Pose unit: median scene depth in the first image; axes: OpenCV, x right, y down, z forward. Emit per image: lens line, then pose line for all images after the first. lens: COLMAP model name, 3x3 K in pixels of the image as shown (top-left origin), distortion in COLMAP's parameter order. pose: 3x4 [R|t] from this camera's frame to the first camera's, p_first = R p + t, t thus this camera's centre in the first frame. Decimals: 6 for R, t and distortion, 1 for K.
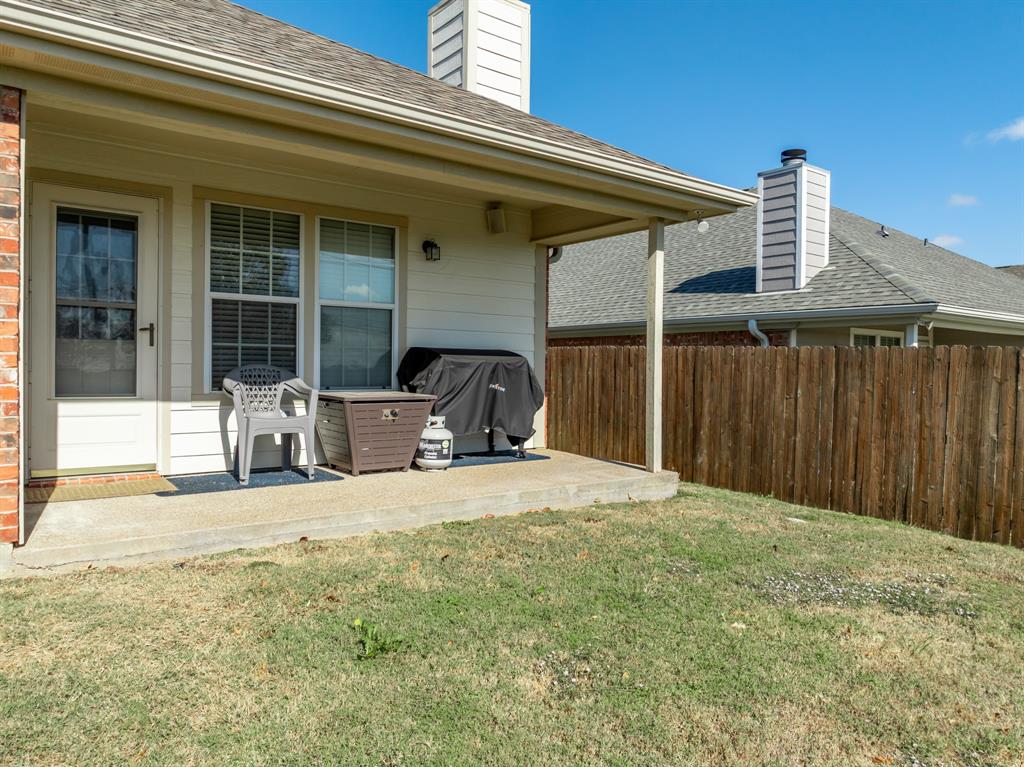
lens RADIAL K [[718.9, 0, 512.0], [0, 718.9, 383.5], [0, 0, 1]] dist [-0.031940, 0.012068]
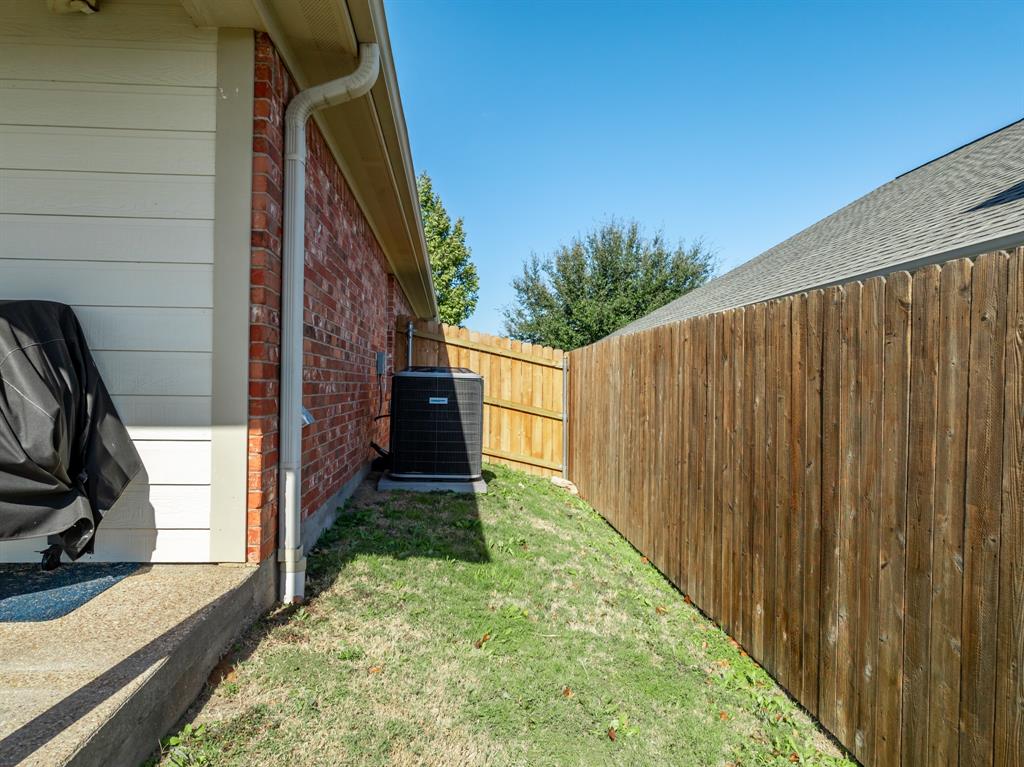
lens RADIAL K [[718.9, 0, 512.0], [0, 718.9, 383.5], [0, 0, 1]] dist [-0.031940, 0.012068]
pose [[0.842869, -0.003708, -0.538106, 0.338061], [-0.011559, 0.999621, -0.024994, 0.002278], [0.537995, 0.027286, 0.842506, 0.696123]]
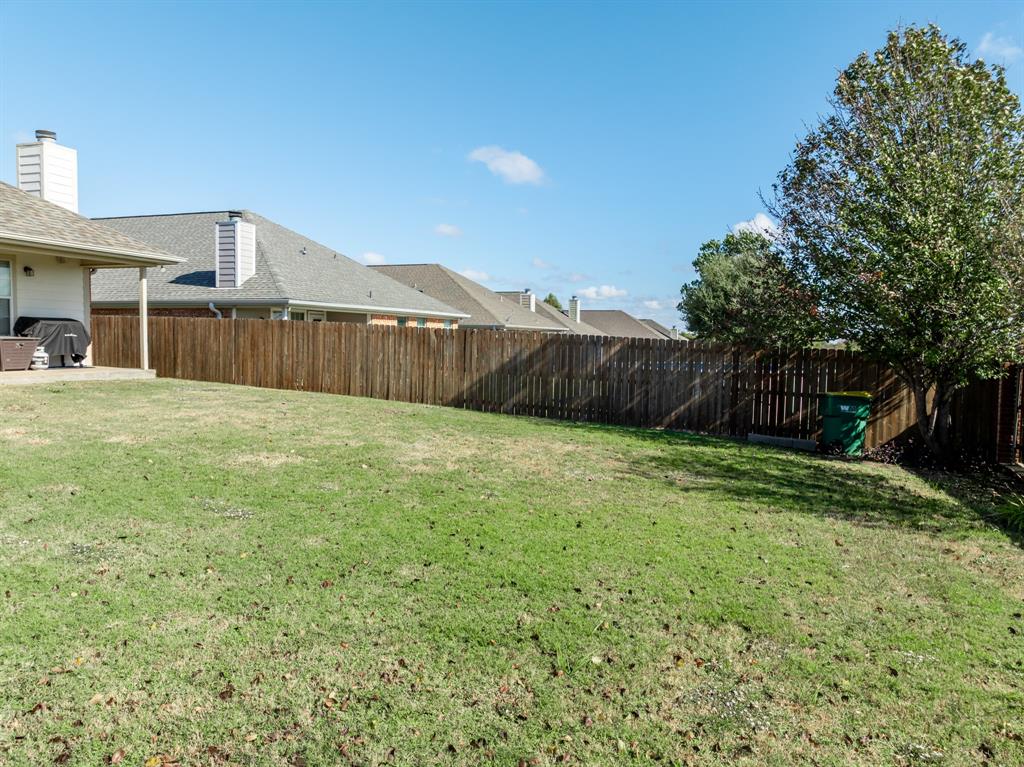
lens RADIAL K [[718.9, 0, 512.0], [0, 718.9, 383.5], [0, 0, 1]] dist [-0.031940, 0.012068]
pose [[0.822357, -0.035711, 0.567851, -0.114823], [0.007310, 0.998609, 0.052213, 0.039610], [-0.568926, -0.038786, 0.821474, -1.278699]]
